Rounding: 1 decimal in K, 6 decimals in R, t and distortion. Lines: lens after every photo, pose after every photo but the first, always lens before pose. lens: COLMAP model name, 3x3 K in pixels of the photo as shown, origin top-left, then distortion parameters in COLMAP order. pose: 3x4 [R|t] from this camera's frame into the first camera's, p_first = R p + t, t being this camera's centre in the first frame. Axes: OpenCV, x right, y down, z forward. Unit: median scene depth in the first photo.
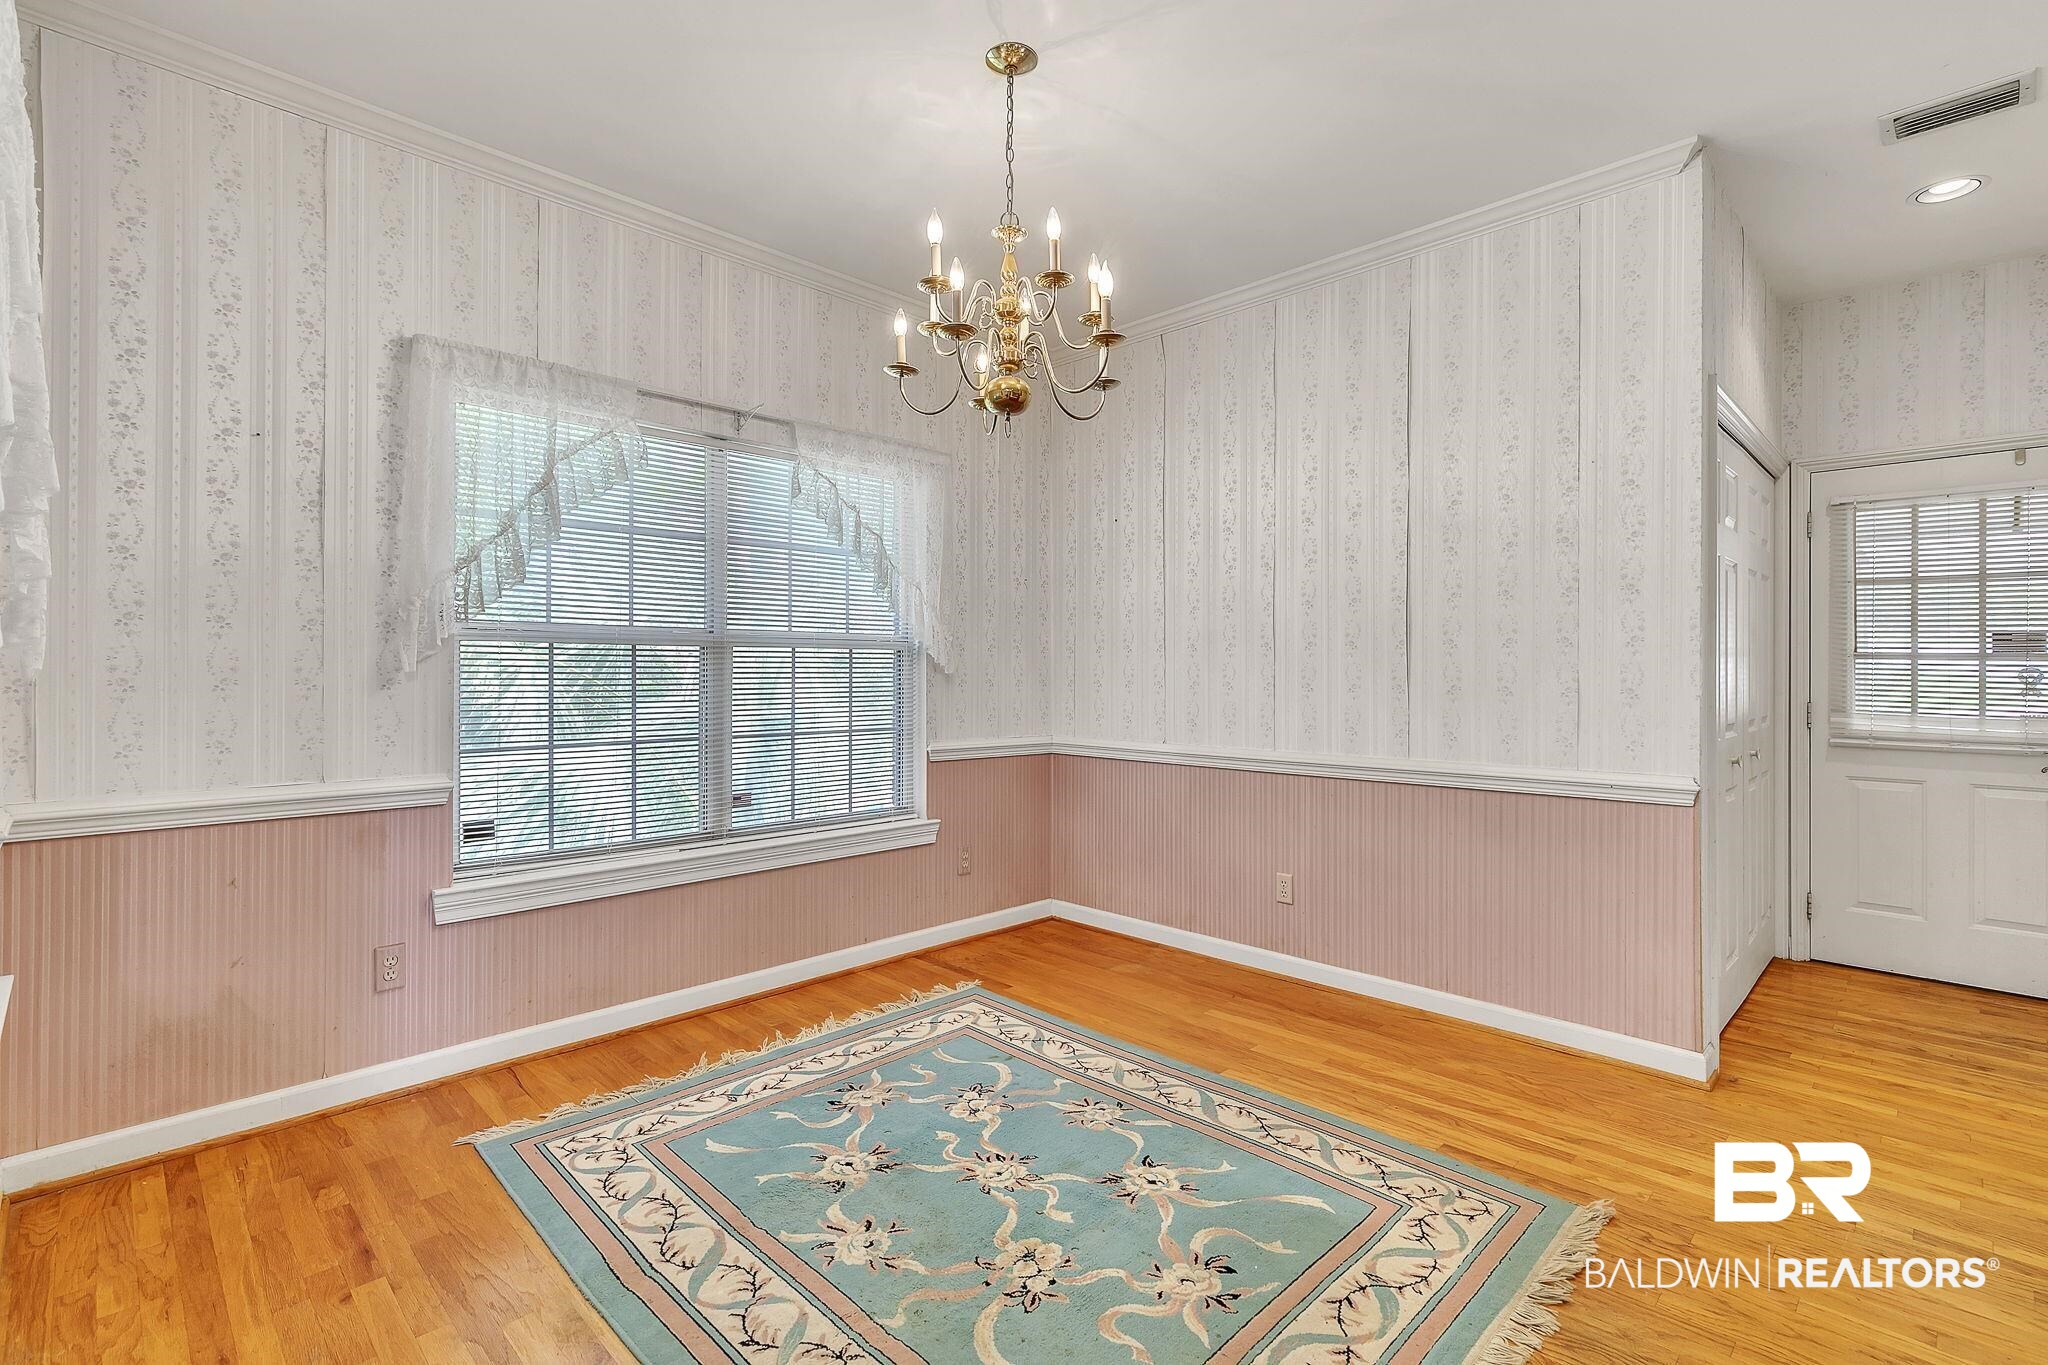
lens RADIAL K [[937.7, 0, 1025.7], [0, 937.7, 679.6], [0, 0, 1]] dist [0.007633, -0.000792]
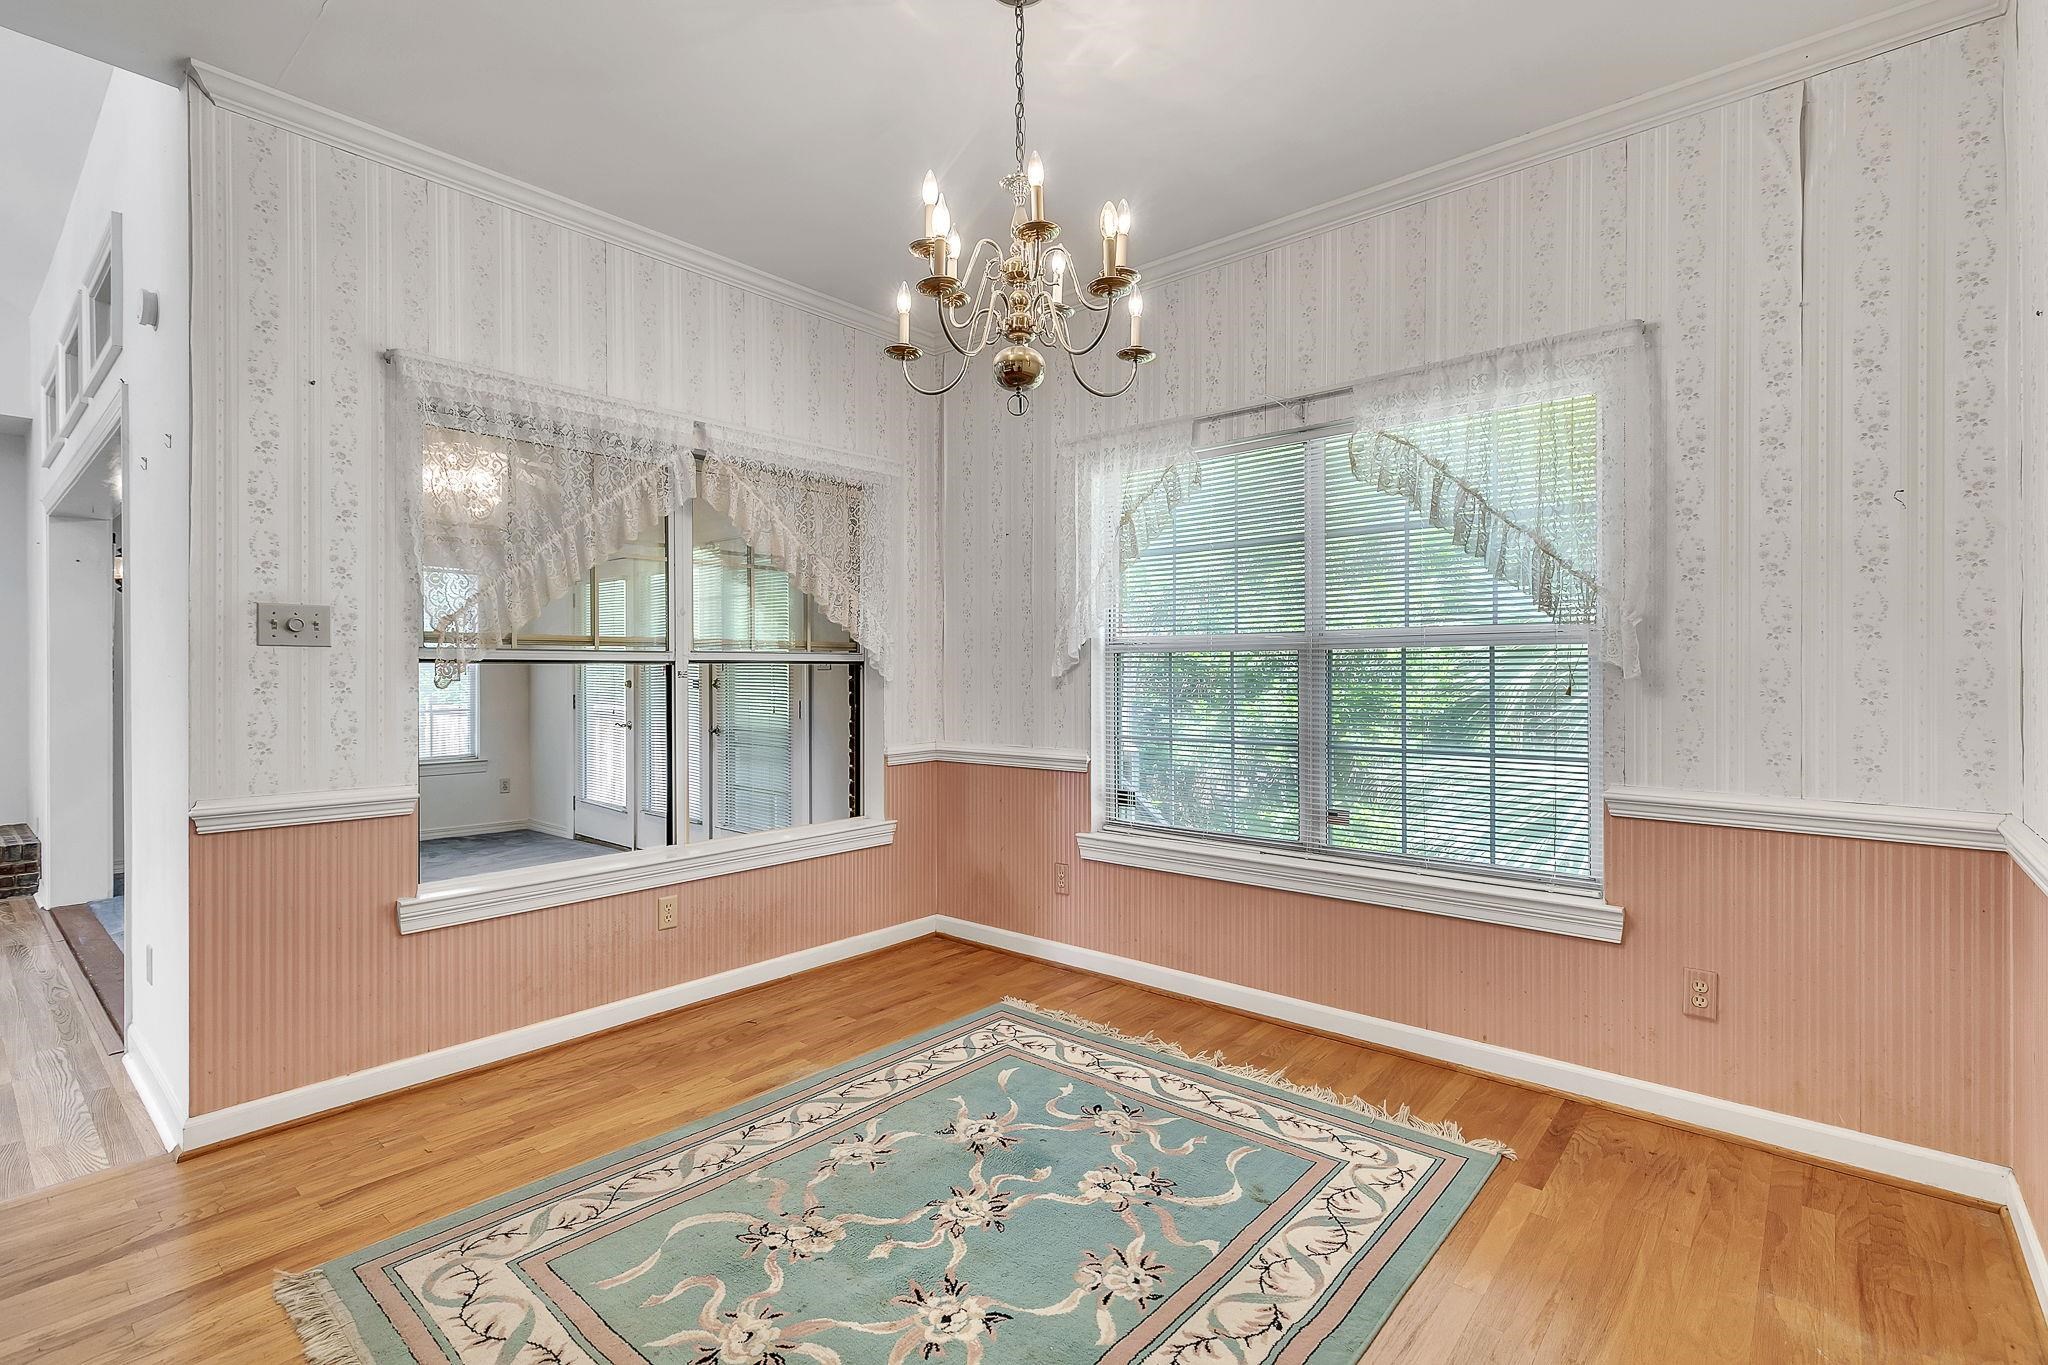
lens RADIAL K [[937.7, 0, 1025.7], [0, 937.7, 679.6], [0, 0, 1]] dist [0.007633, -0.000792]
pose [[0.079007, 0.005139, -0.996861, 0.713519], [-0.006097, 0.999970, 0.004672, -0.008808], [0.996855, 0.005709, 0.079036, 0.765853]]
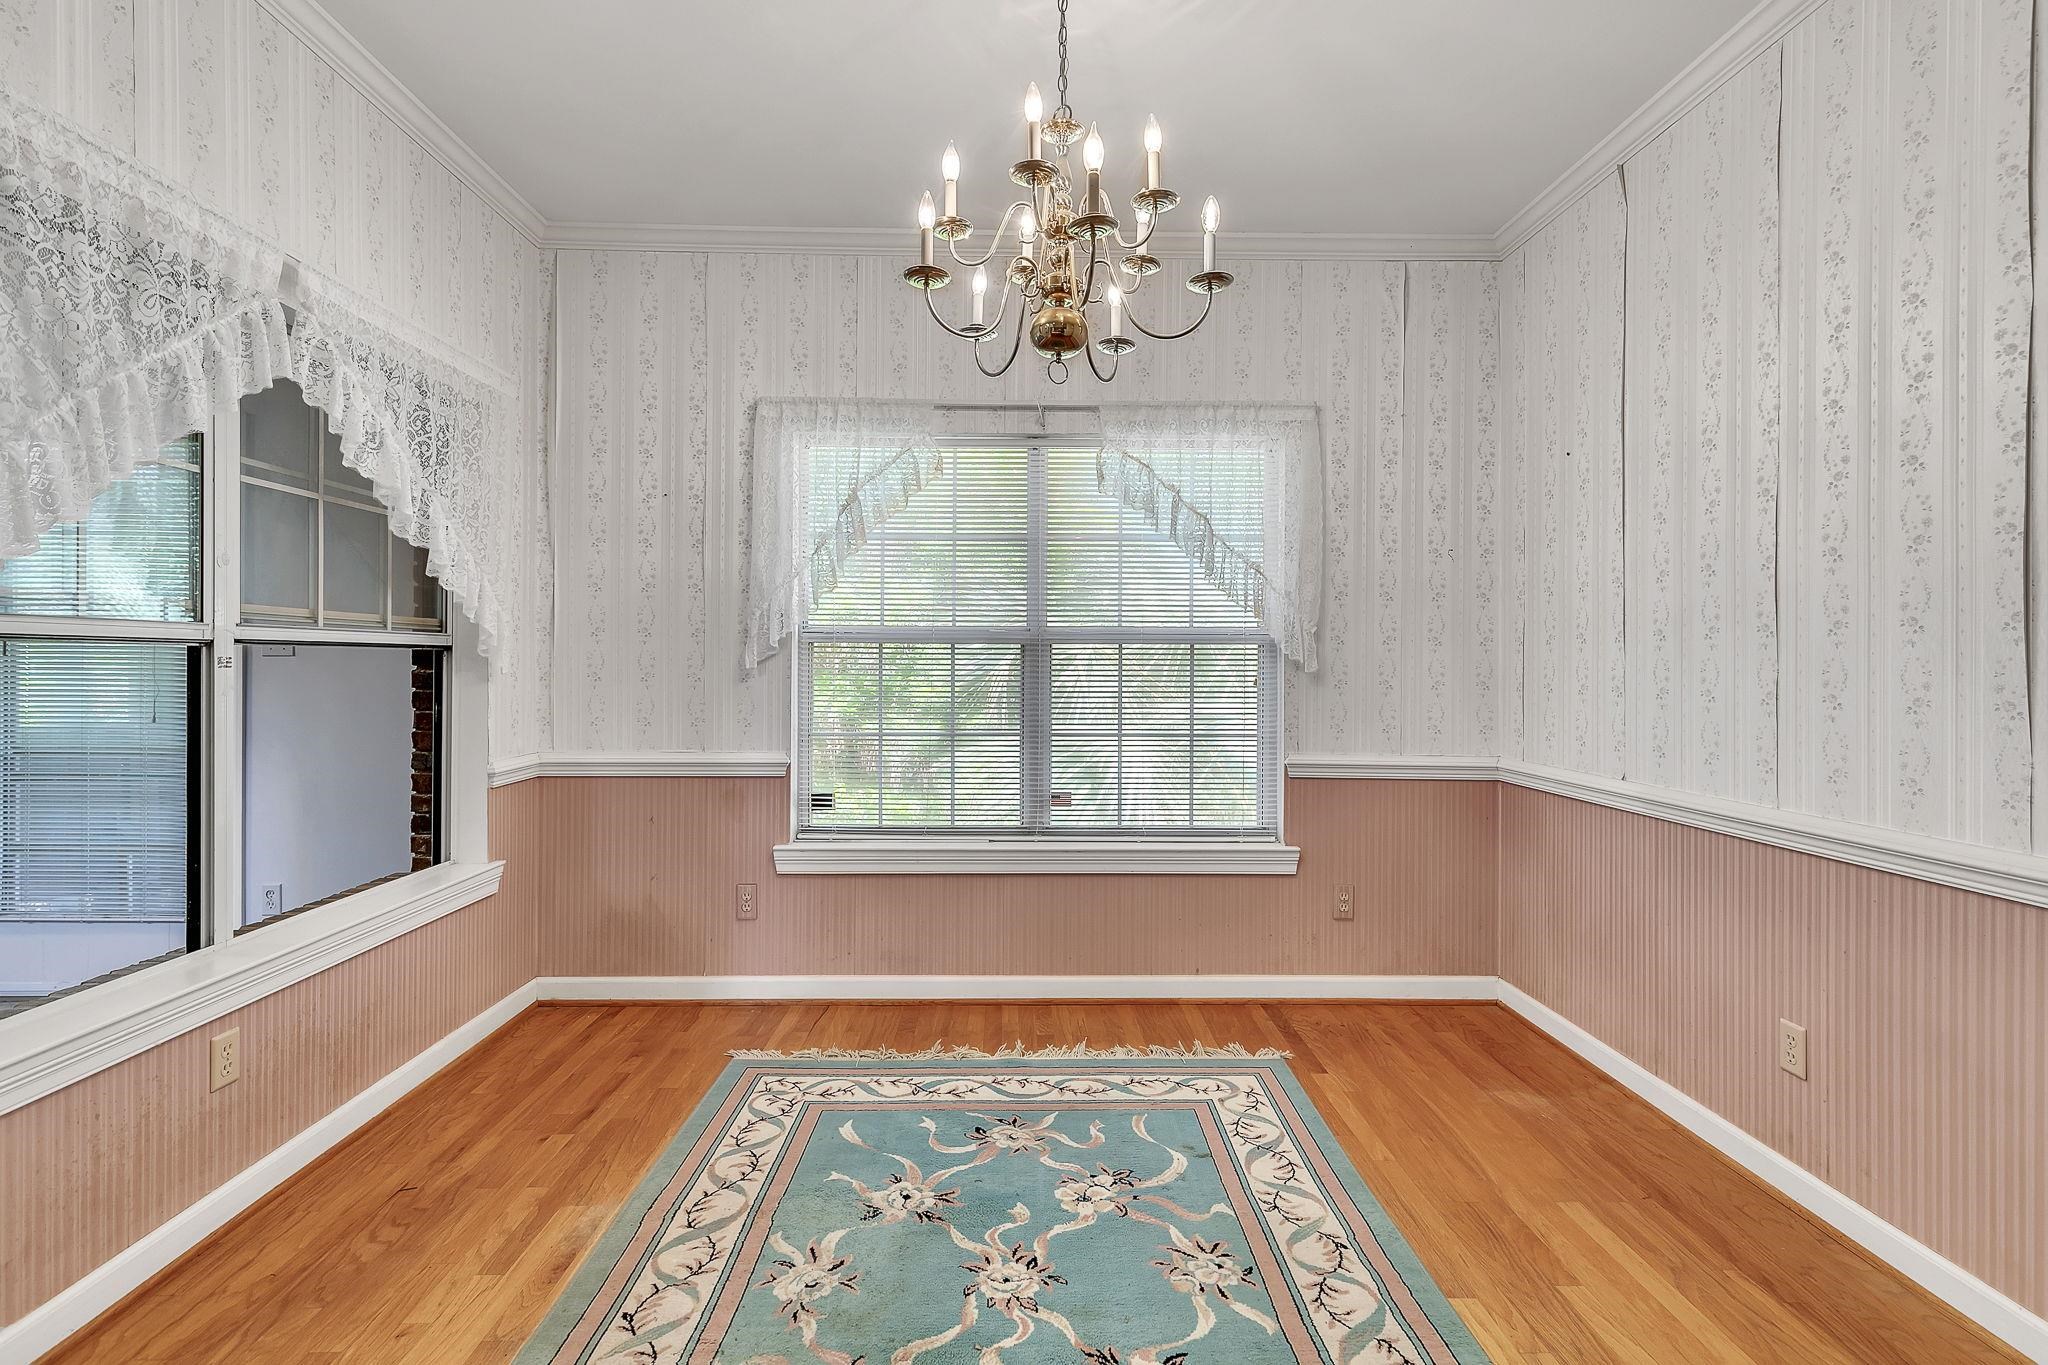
lens RADIAL K [[933.7, 0, 1020.6], [0, 933.7, 670.5], [0, 0, 1]] dist [0.014521, -0.007545]
pose [[0.719284, 0.005773, -0.694692, 0.427819], [-0.009806, 0.999950, -0.001843, -0.005552], [0.694647, 0.008138, 0.719305, 0.321957]]
